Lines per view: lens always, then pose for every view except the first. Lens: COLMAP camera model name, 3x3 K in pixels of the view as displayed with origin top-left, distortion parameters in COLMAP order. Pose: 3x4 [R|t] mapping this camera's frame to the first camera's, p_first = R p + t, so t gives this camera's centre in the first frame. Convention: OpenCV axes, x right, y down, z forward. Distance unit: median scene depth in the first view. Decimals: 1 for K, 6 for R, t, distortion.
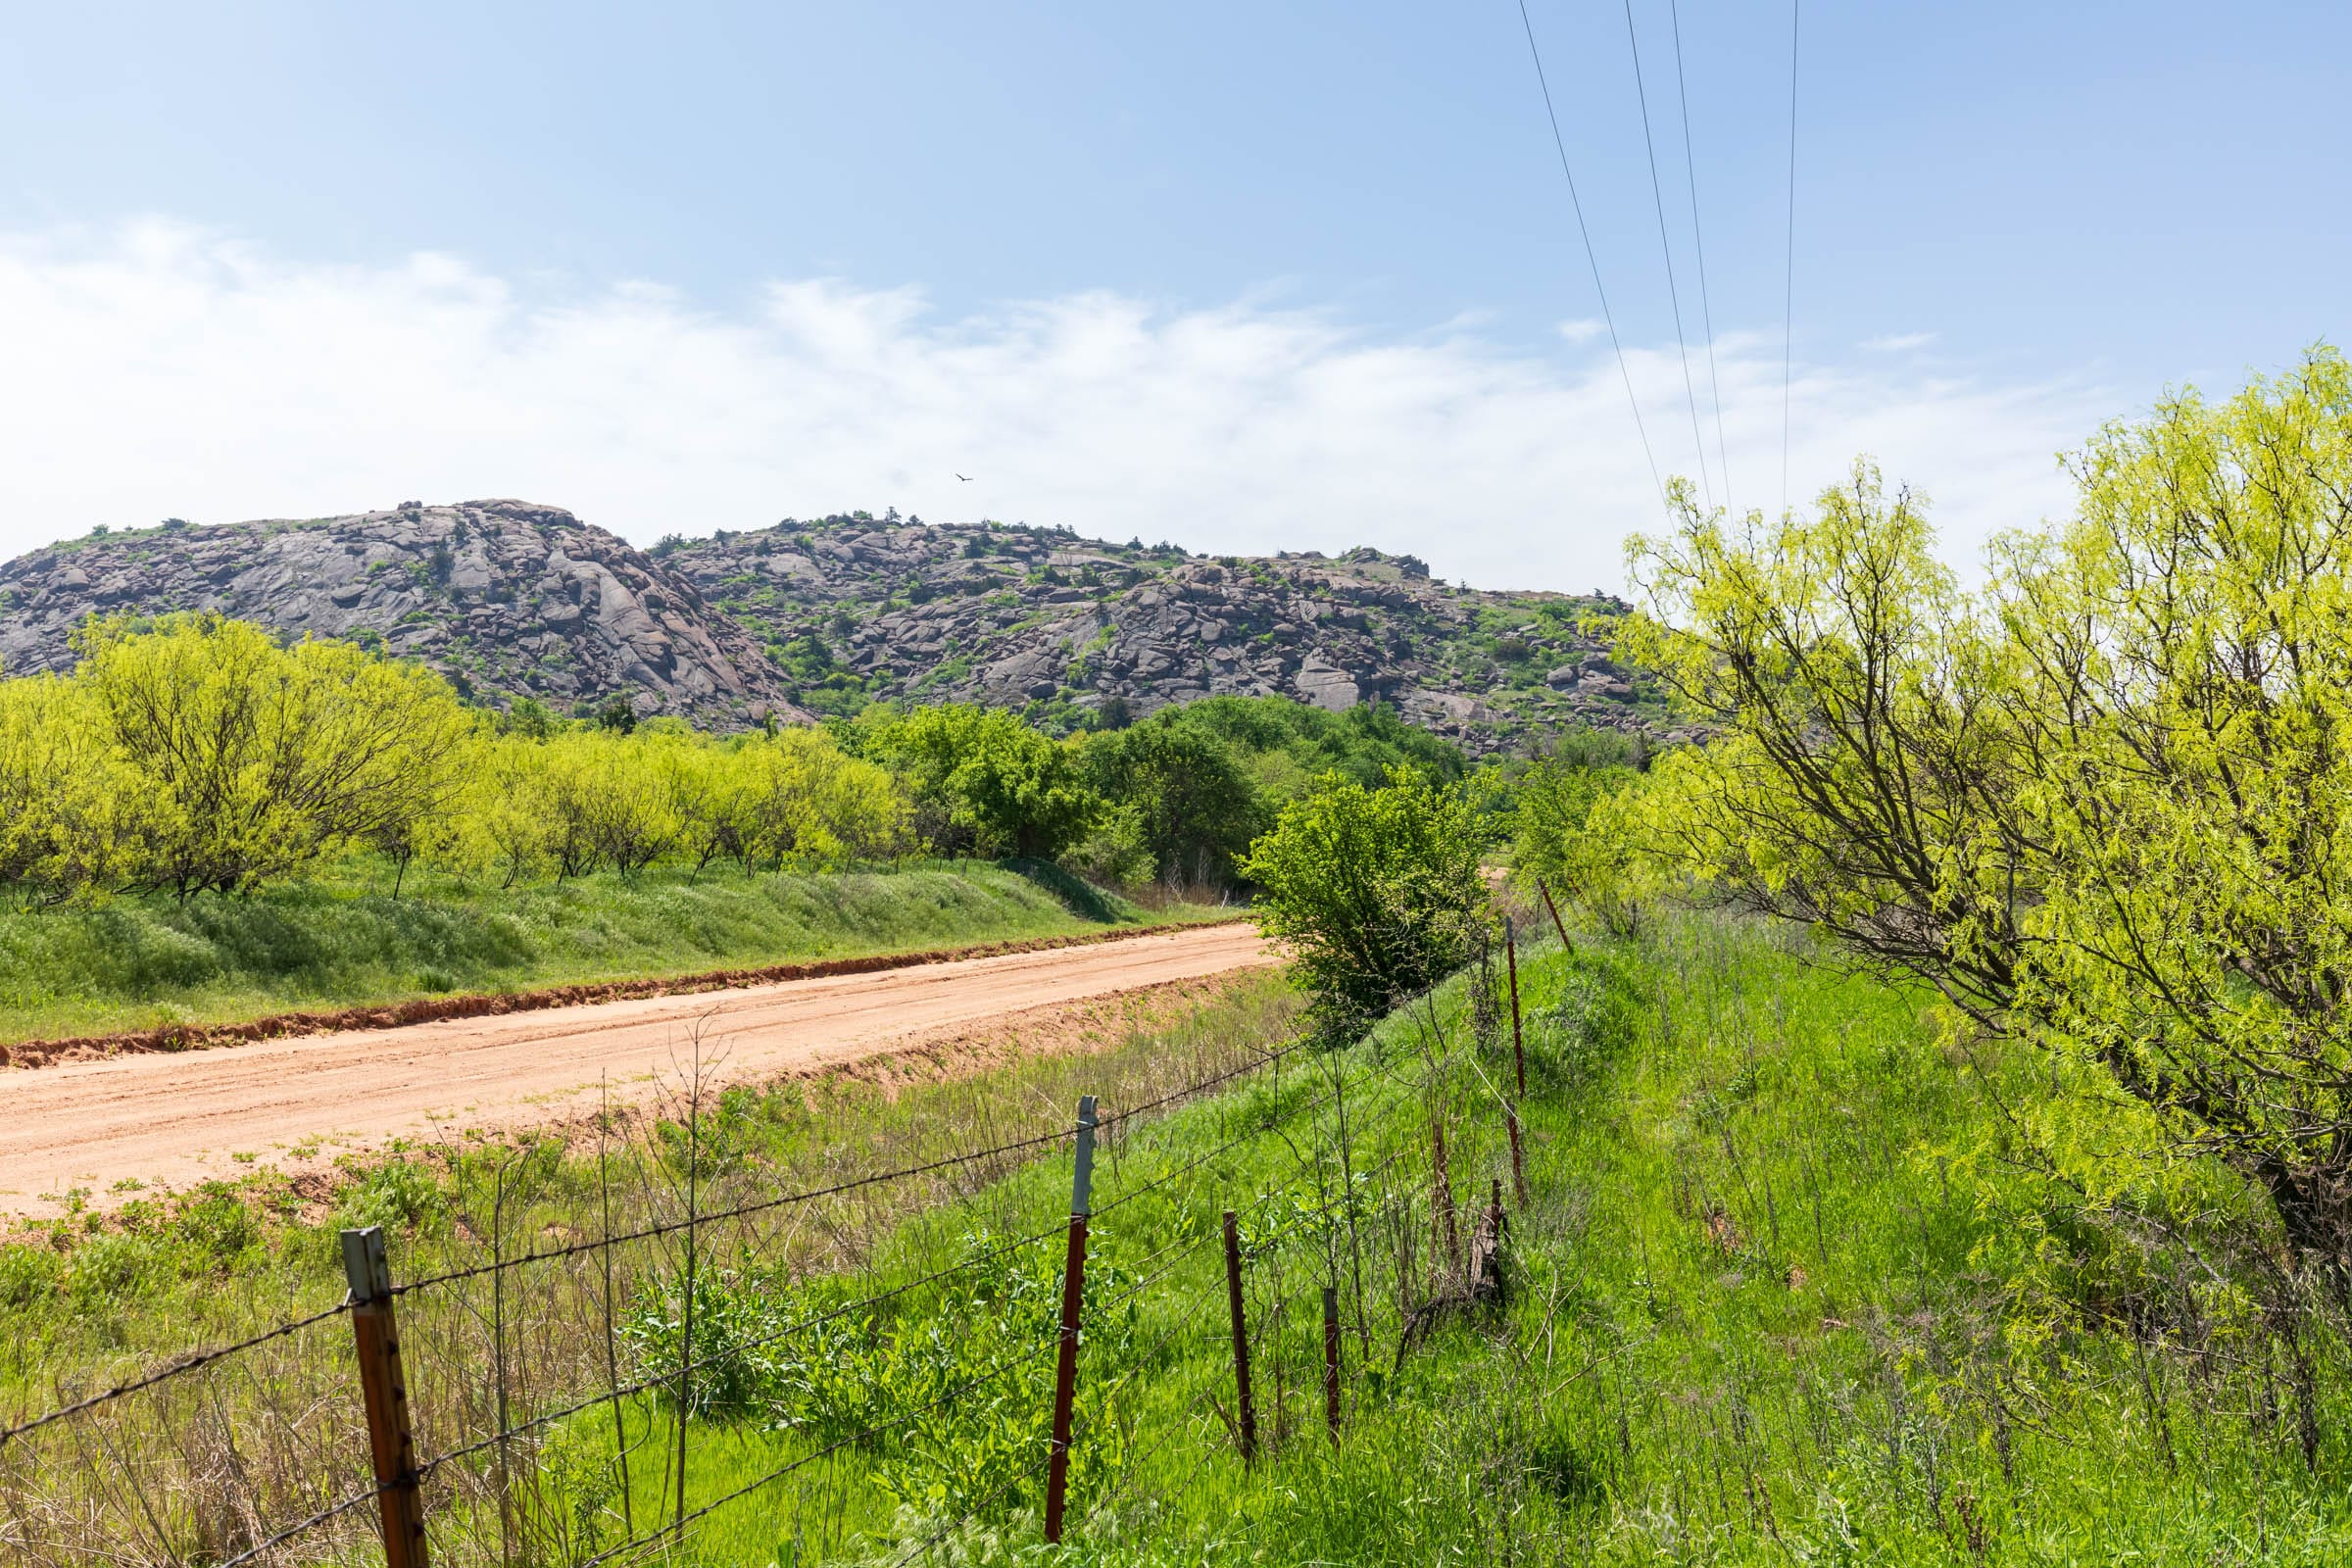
lens RADIAL K [[1079.7, 0, 1176.0], [0, 1079.7, 782.0], [0, 0, 1]] dist [0.001304, 0.000520]
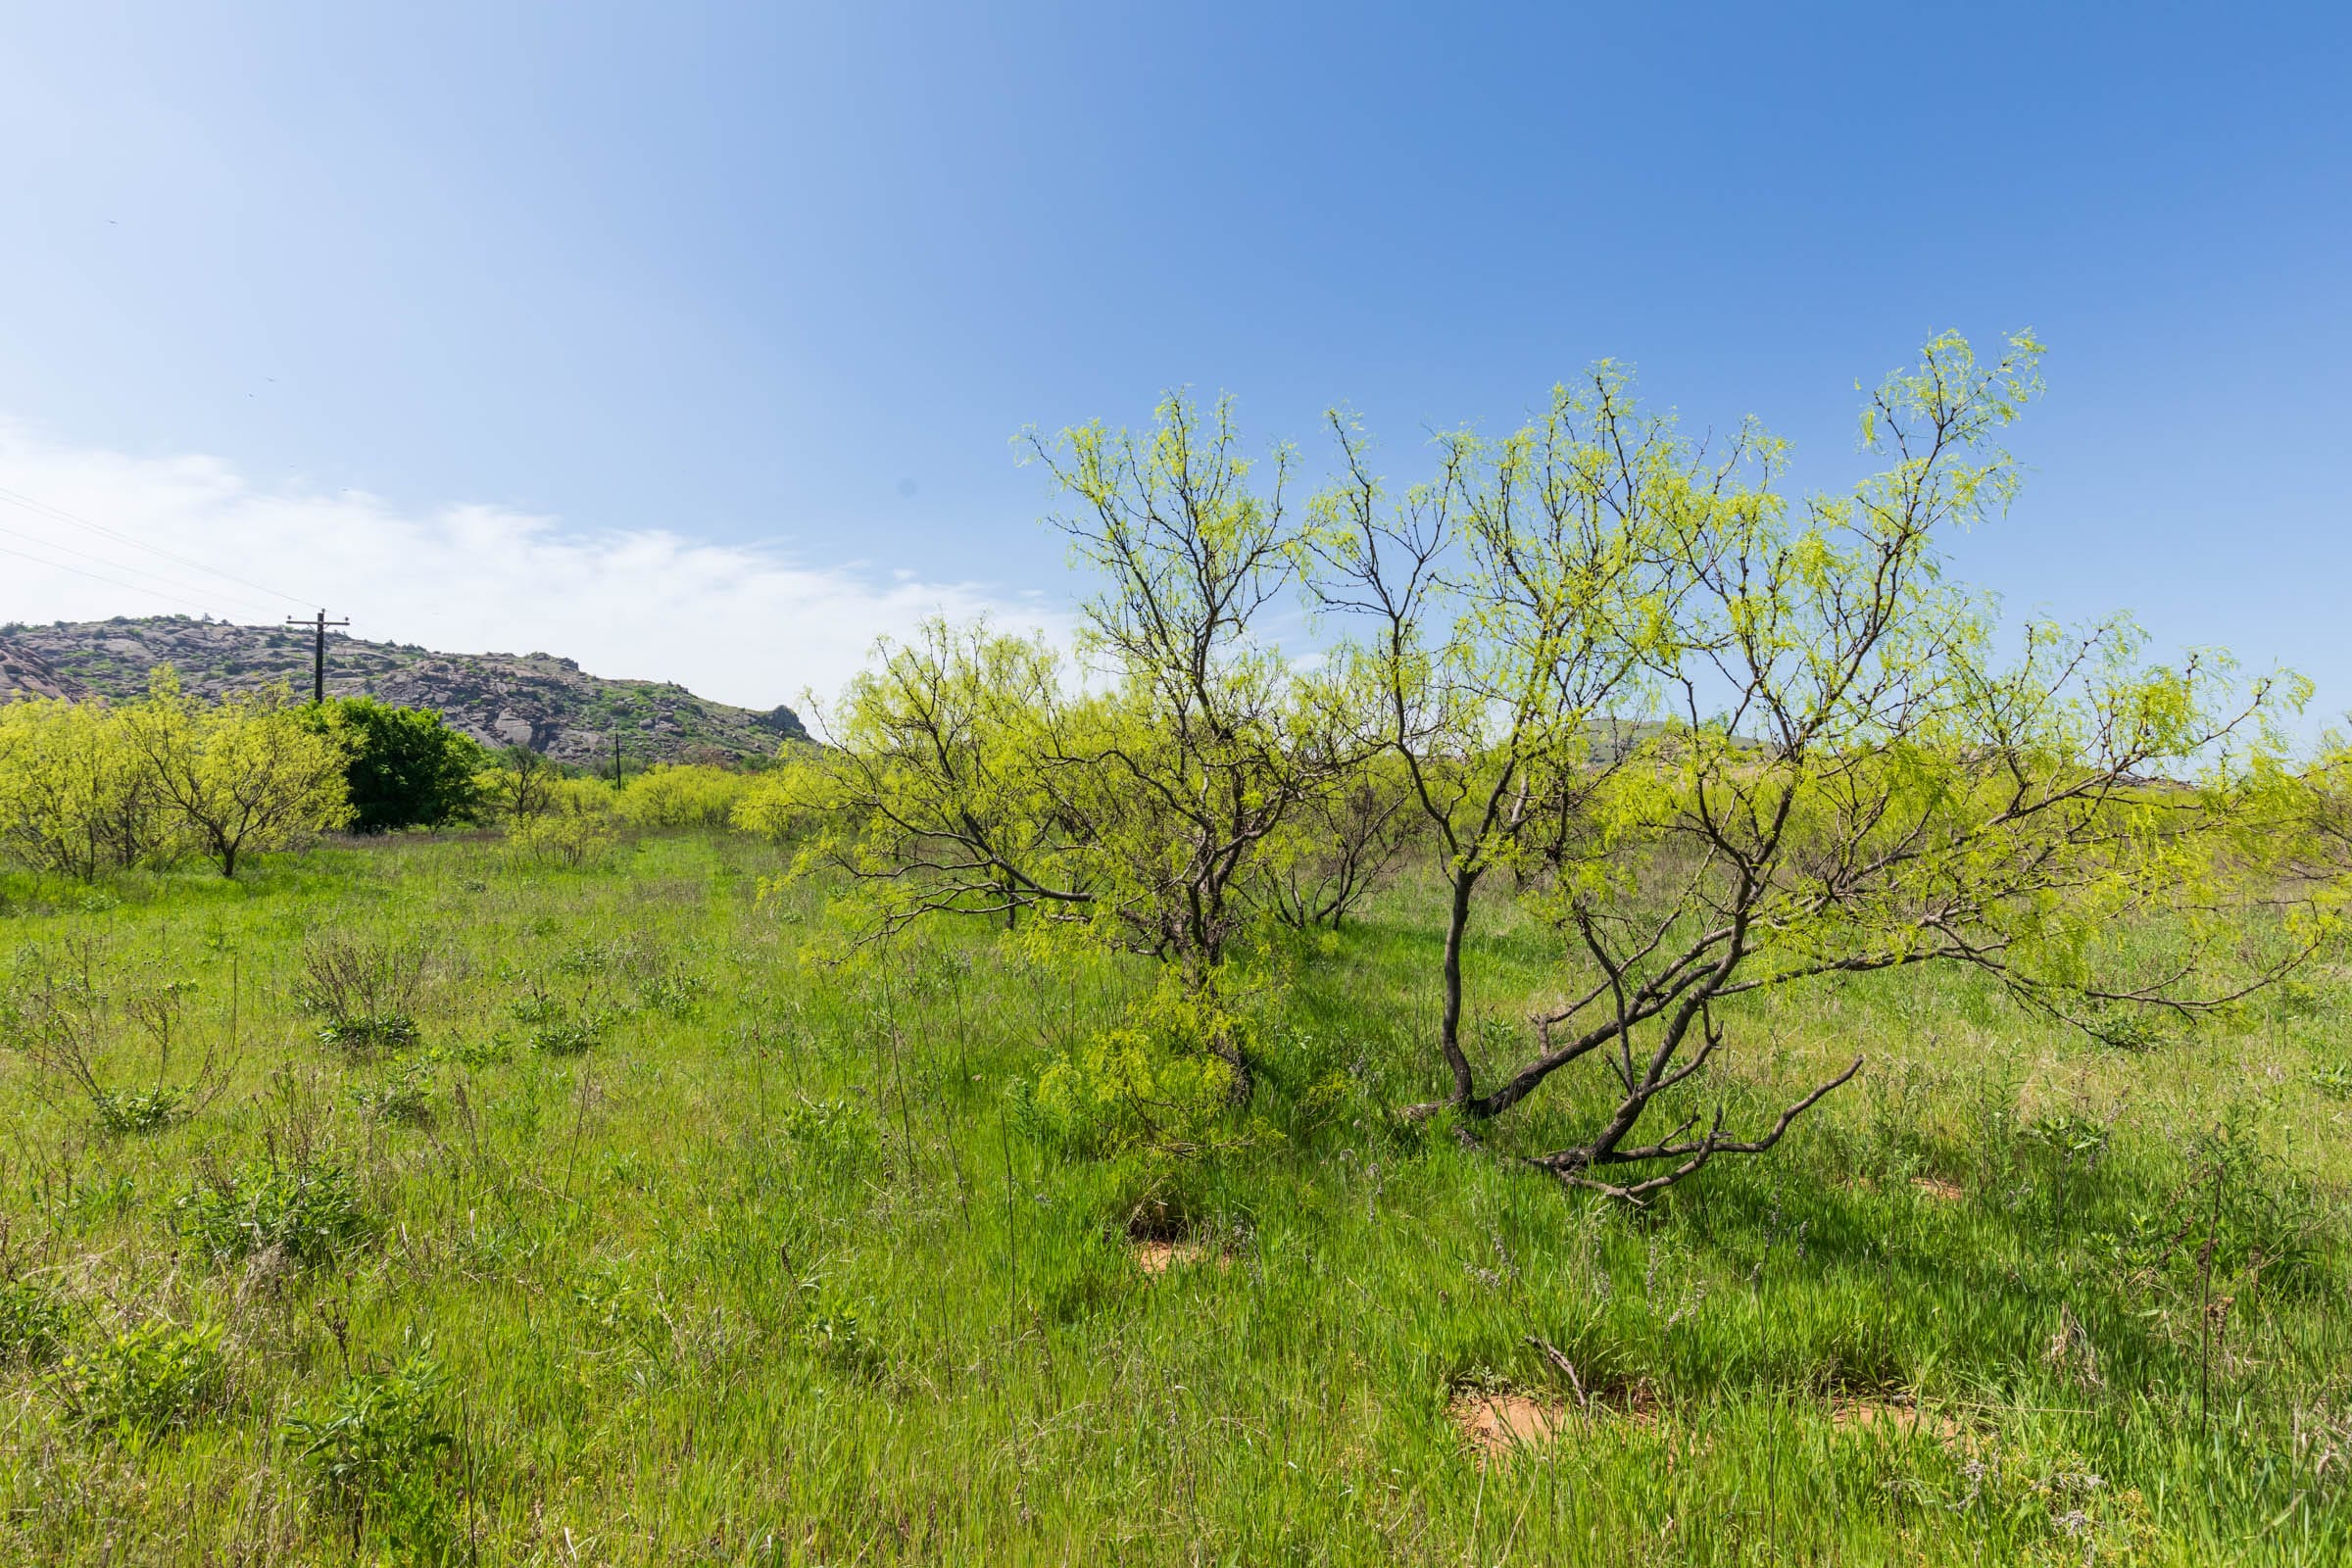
lens RADIAL K [[1079.7, 0, 1175.7], [0, 1079.7, 789.2], [0, 0, 1]] dist [0.001304, 0.000520]
pose [[0.834075, -0.023664, 0.551143, 0.055432], [0.015774, 0.999694, 0.019051, 0.004534], [-0.551425, -0.007196, 0.834193, -1.228828]]
